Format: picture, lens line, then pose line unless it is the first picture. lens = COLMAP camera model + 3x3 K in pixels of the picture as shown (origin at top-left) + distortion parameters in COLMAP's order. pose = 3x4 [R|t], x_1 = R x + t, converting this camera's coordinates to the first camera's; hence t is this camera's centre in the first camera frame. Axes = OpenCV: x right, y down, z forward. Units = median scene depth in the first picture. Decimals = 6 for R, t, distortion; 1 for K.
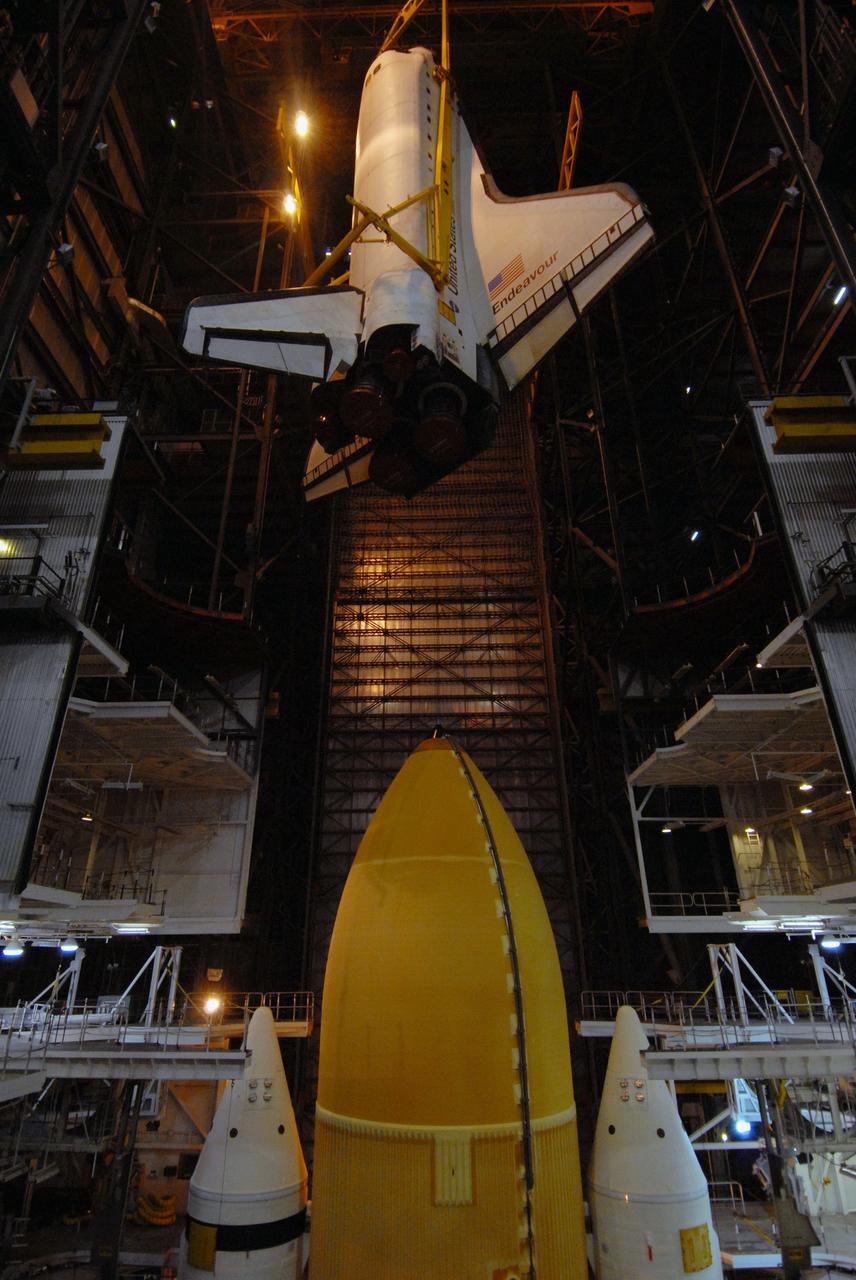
lens RADIAL K [[670.0, 0, 420.5], [0, 670.0, 637.2], [0, 0, 1]] dist [0.047762, -0.049914]
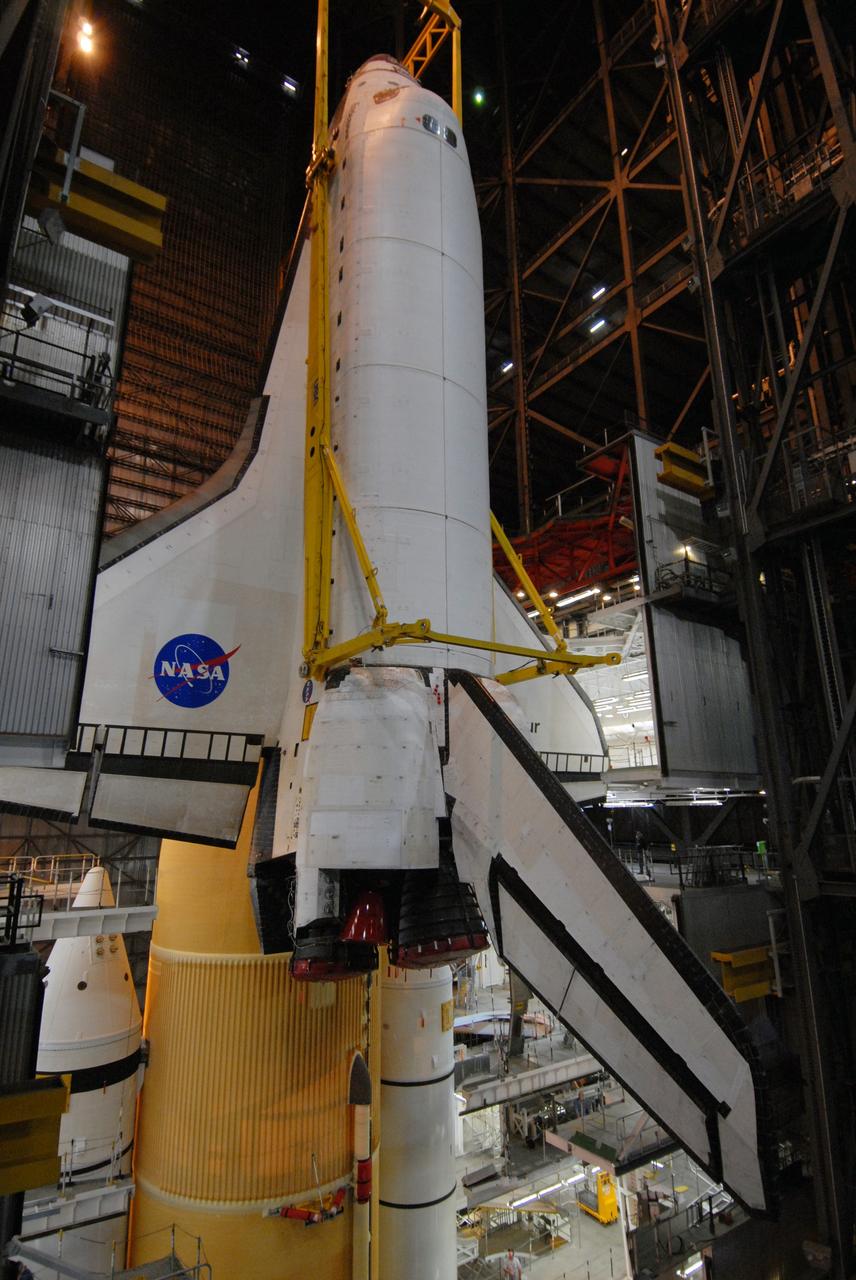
lens RADIAL K [[670.0, 0, 420.5], [0, 670.0, 637.2], [0, 0, 1]] dist [0.047762, -0.049914]
pose [[0.809570, 0.151376, 0.567170, -0.416175], [-0.246884, 0.964376, 0.095008, 0.020030], [-0.532584, -0.216941, 0.818102, 0.029192]]
